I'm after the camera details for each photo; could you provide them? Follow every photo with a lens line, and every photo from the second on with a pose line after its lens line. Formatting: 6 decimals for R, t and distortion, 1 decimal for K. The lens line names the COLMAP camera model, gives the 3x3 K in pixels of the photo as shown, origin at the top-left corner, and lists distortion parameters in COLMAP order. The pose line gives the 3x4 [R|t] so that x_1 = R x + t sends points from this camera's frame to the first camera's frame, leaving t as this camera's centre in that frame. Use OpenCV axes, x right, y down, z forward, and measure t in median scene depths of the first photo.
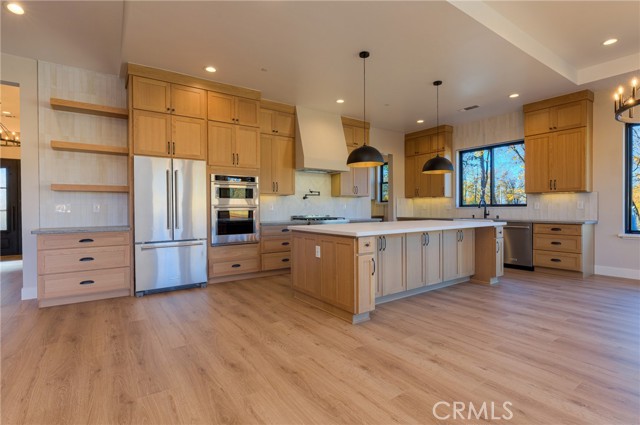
lens RADIAL K [[311.0, 0, 320.8], [0, 311.0, 209.6], [0, 0, 1]] dist [-0.001602, -0.000341]
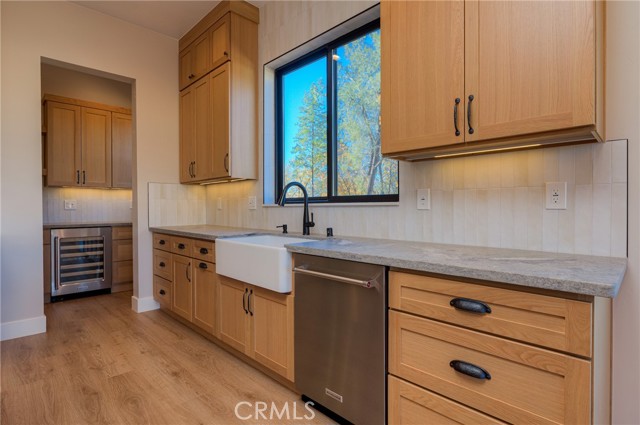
lens RADIAL K [[327.1, 0, 322.1], [0, 327.1, 209.3], [0, 0, 1]] dist [-0.001002, 0.000220]
pose [[0.986041, 0.001258, 0.166500, 0.575675], [-0.001667, 0.999996, 0.002314, -0.003176], [-0.166496, -0.002559, 0.986039, 0.738958]]
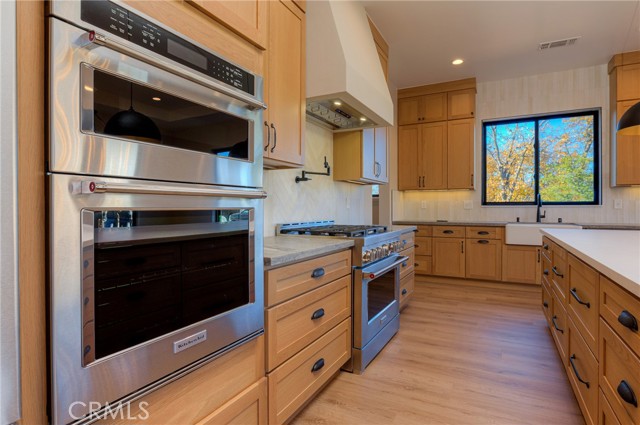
lens RADIAL K [[341.3, 0, 320.7], [0, 341.3, 209.3], [0, 0, 1]] dist [-0.012859, 0.000411]
pose [[0.893088, 0.003110, 0.449872, -0.259387], [-0.002835, 0.999995, -0.001285, 0.002383], [-0.449873, -0.000128, 0.893092, 0.665336]]
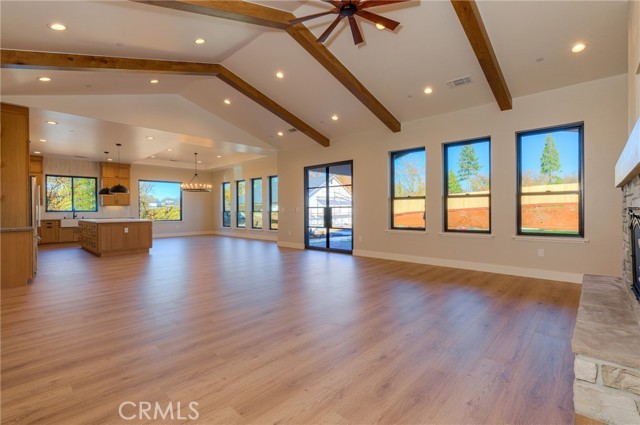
lens RADIAL K [[294.2, 0, 321.6], [0, 294.2, 209.9], [0, 0, 1]] dist [-0.000951, -0.000374]
pose [[-0.202622, 0.005669, 0.979241, -1.583953], [0.013422, 0.999905, -0.003012, 0.003740], [-0.979165, 0.012533, -0.202679, -0.008153]]
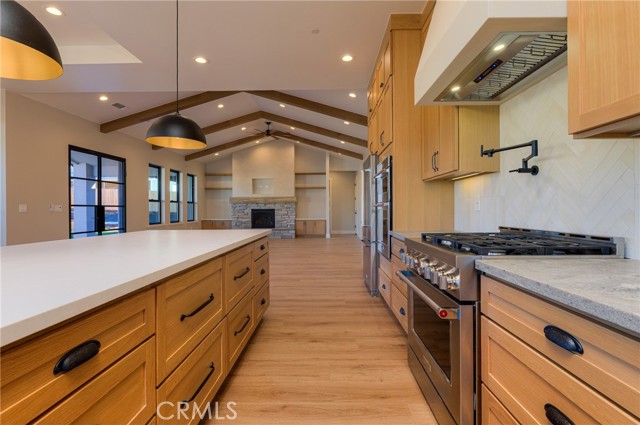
lens RADIAL K [[318.6, 0, 320.2], [0, 318.6, 210.5], [0, 0, 1]] dist [-0.004878, -0.000193]
pose [[-0.593386, 0.010981, -0.804843, 0.356977], [0.004668, 0.999937, 0.010201, -0.004158], [0.804904, 0.002297, -0.593400, 1.155265]]
